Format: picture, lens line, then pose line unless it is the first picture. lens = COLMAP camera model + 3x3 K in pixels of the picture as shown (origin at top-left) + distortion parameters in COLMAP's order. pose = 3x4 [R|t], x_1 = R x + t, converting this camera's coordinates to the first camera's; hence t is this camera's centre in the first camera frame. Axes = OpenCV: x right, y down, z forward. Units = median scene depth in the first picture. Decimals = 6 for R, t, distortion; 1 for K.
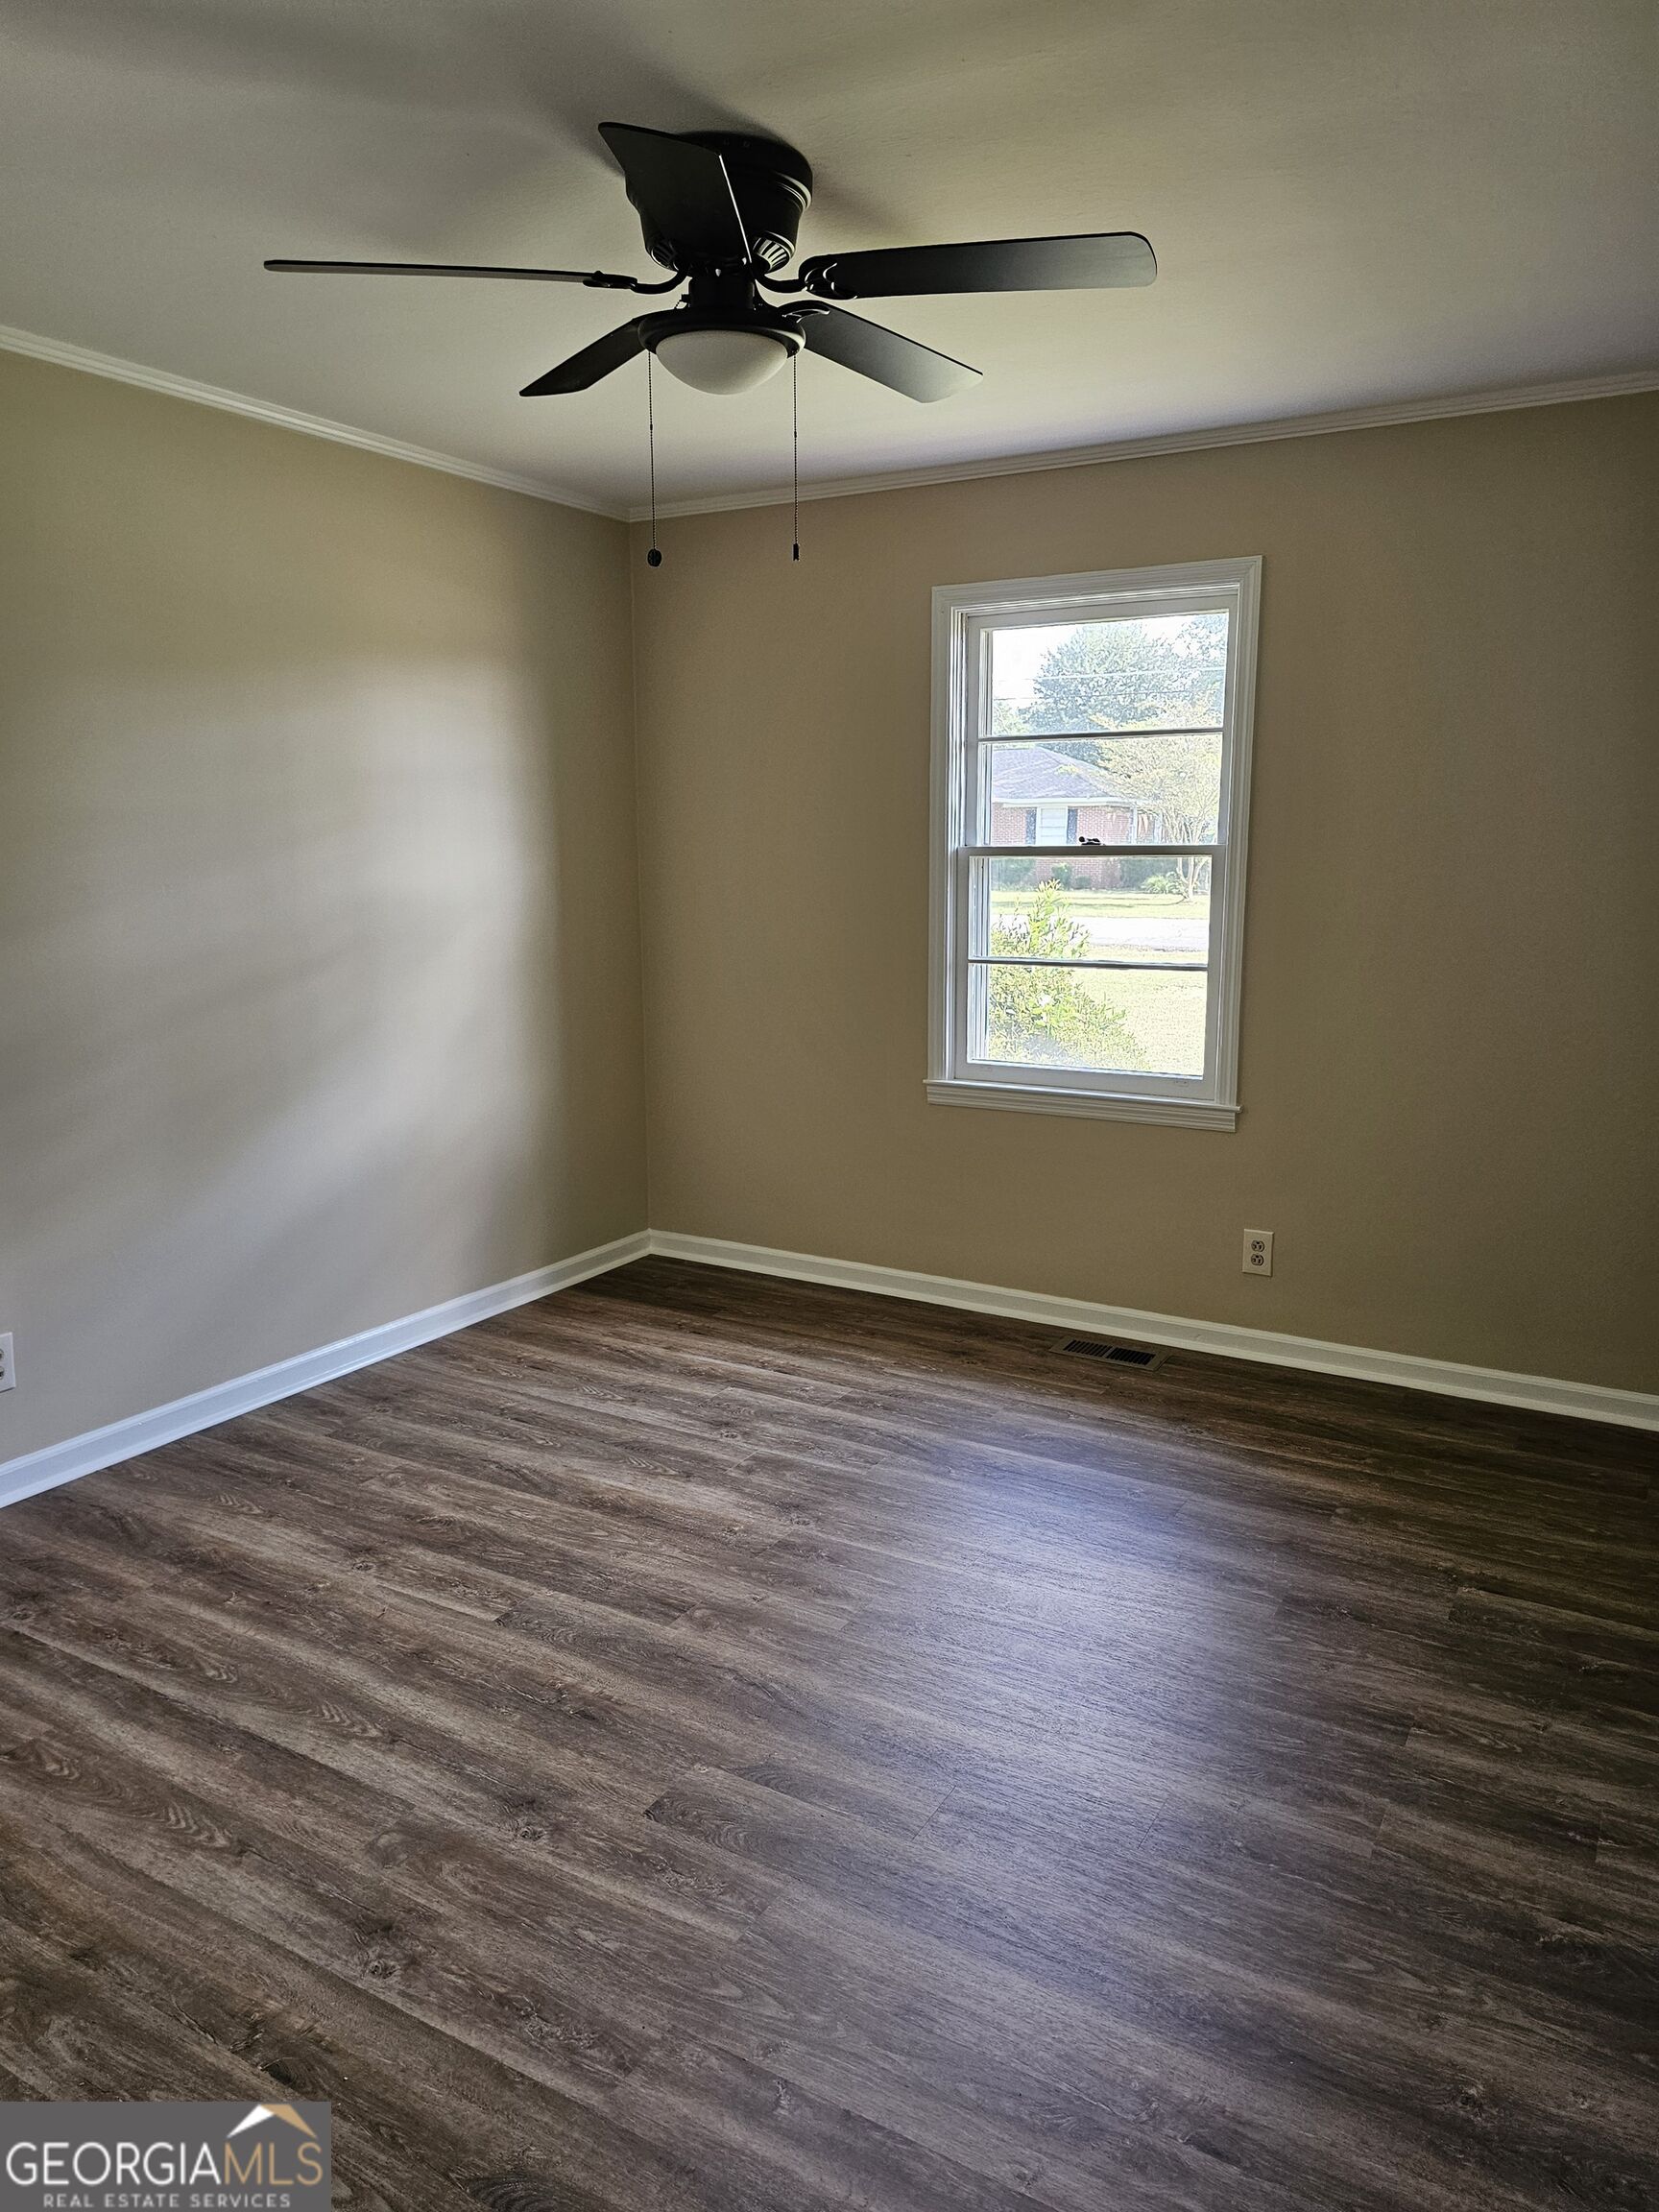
lens RADIAL K [[1460.5, 0, 829.5], [0, 1460.5, 1106.0], [0, 0, 1]] dist [0.137380, -0.052975]
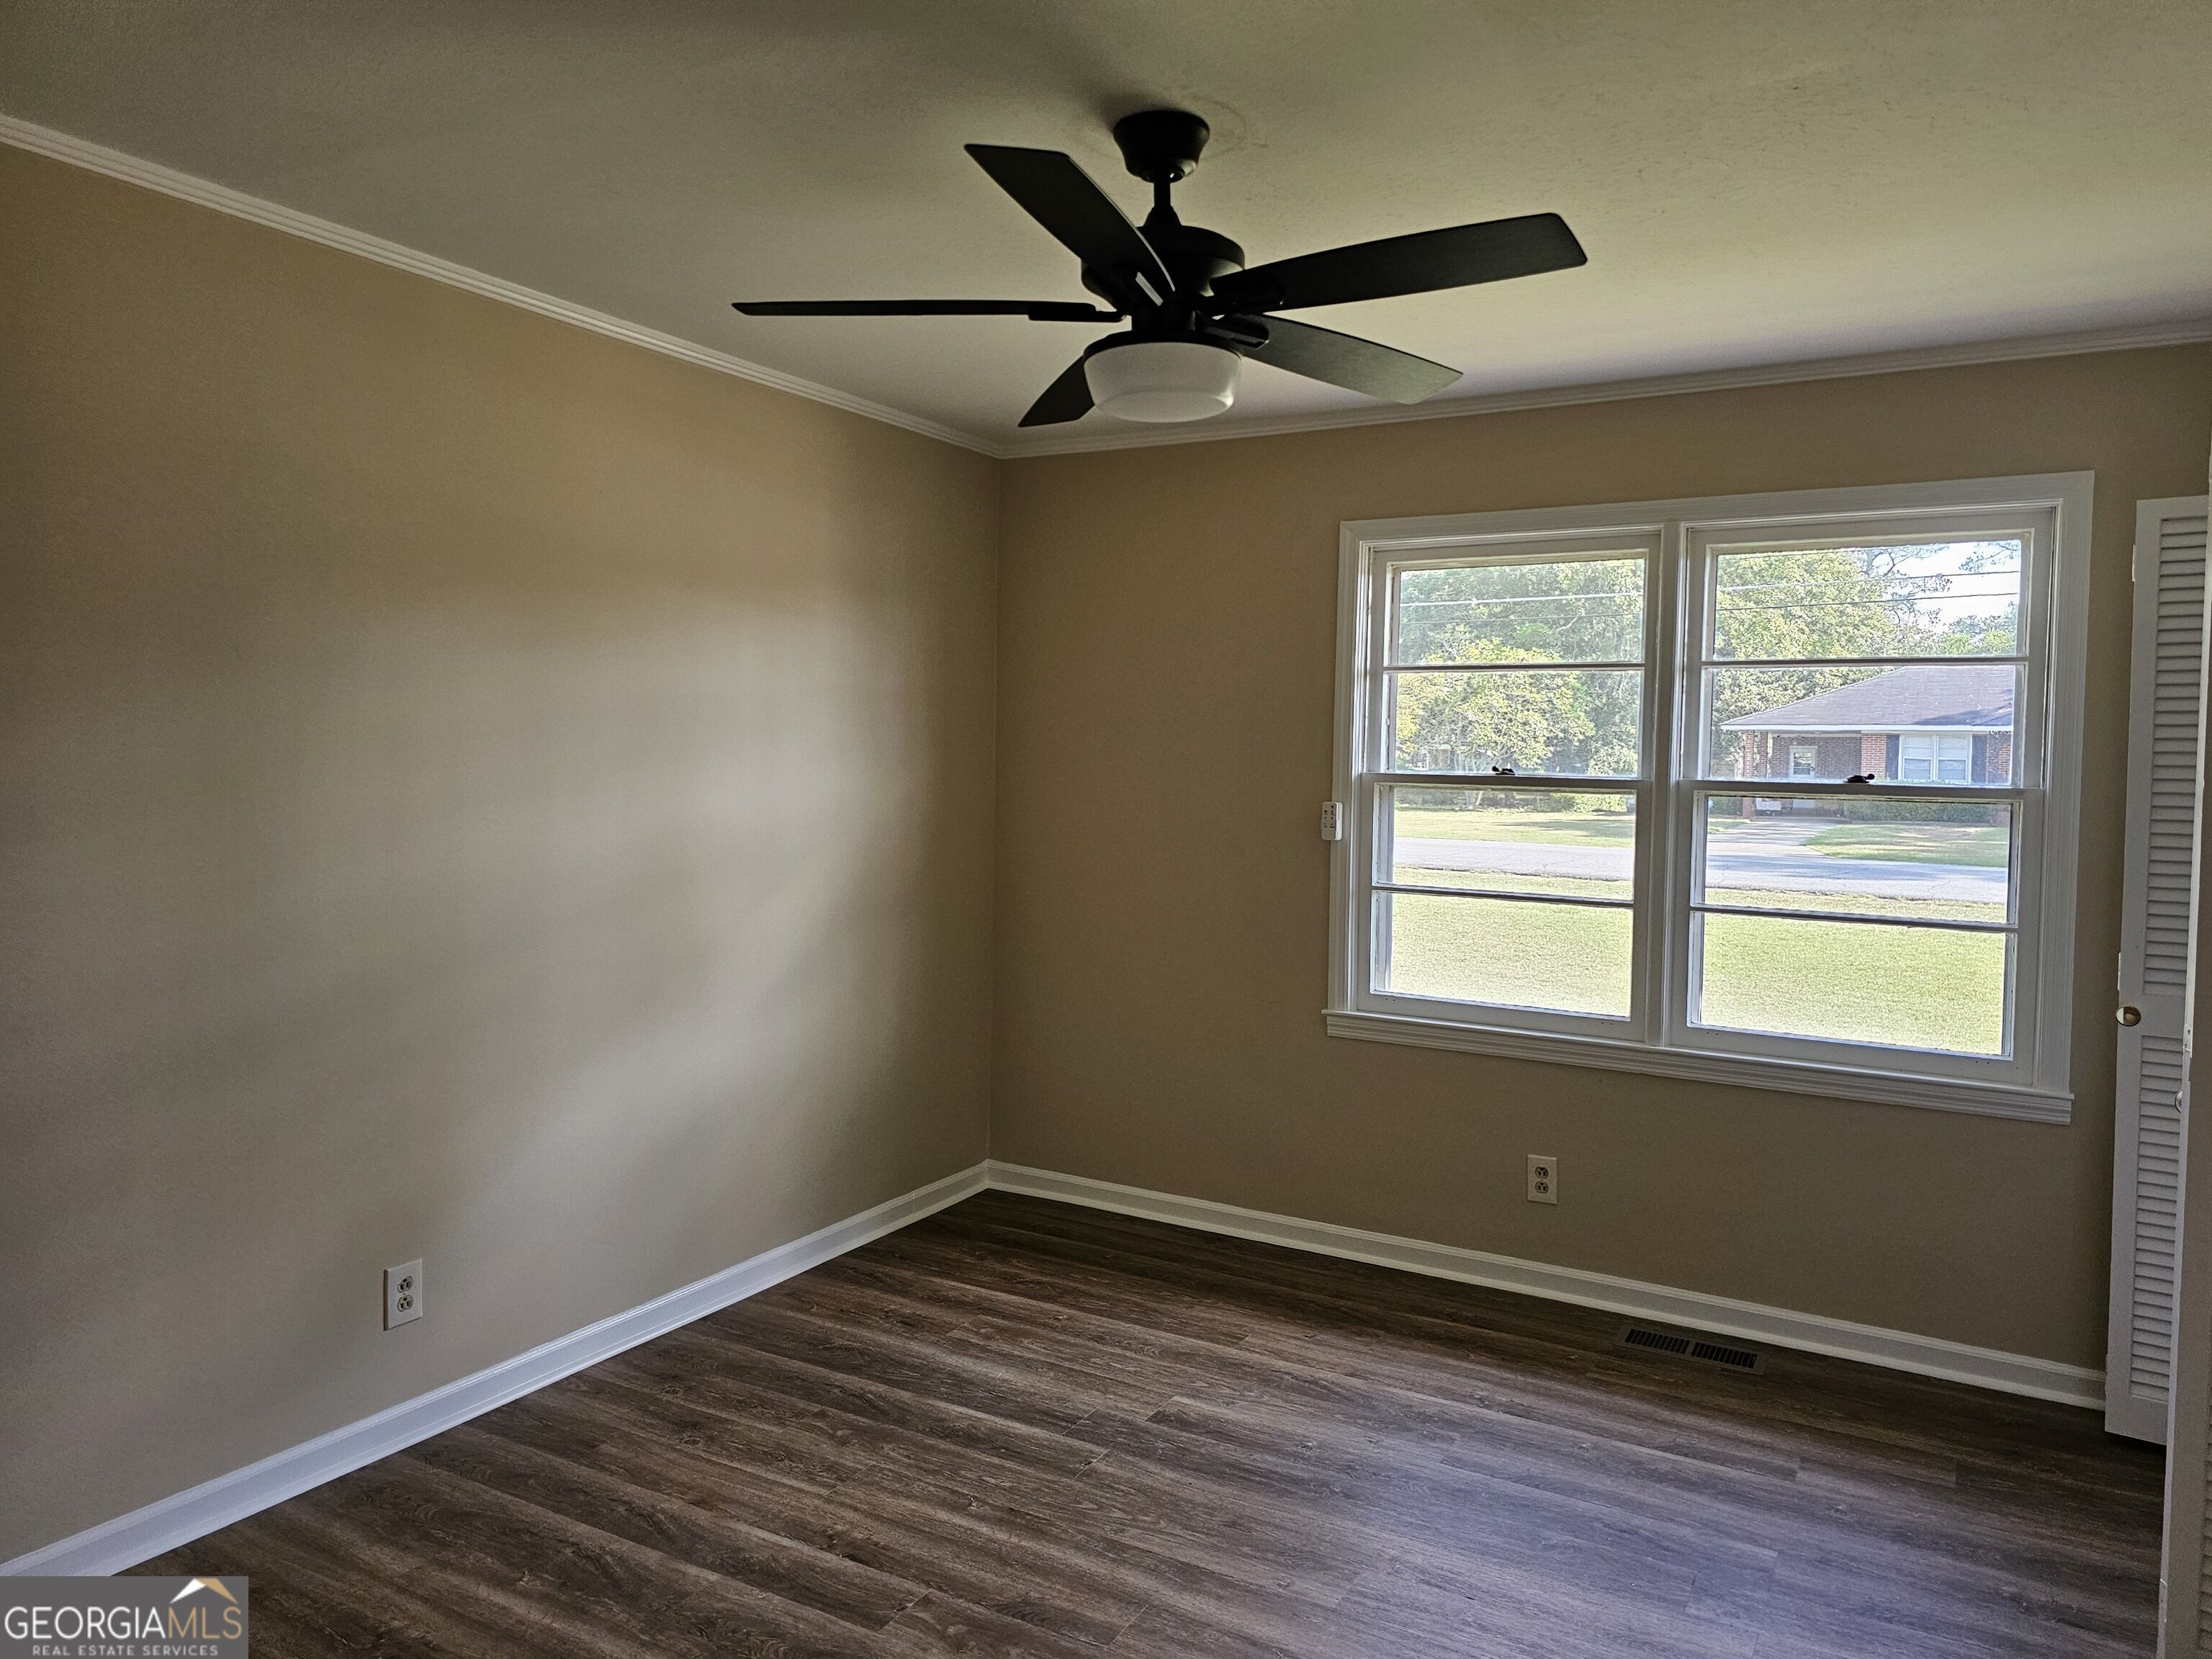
lens RADIAL K [[1429.2, 0, 1106.0], [0, 1429.2, 829.5], [0, 0, 1]] dist [0.084503, -0.001392]
pose [[0.999545, 0.012156, 0.027590, -0.109085], [-0.008434, 0.991316, -0.131231, -0.012364], [-0.028945, 0.130938, 0.990968, 0.061528]]
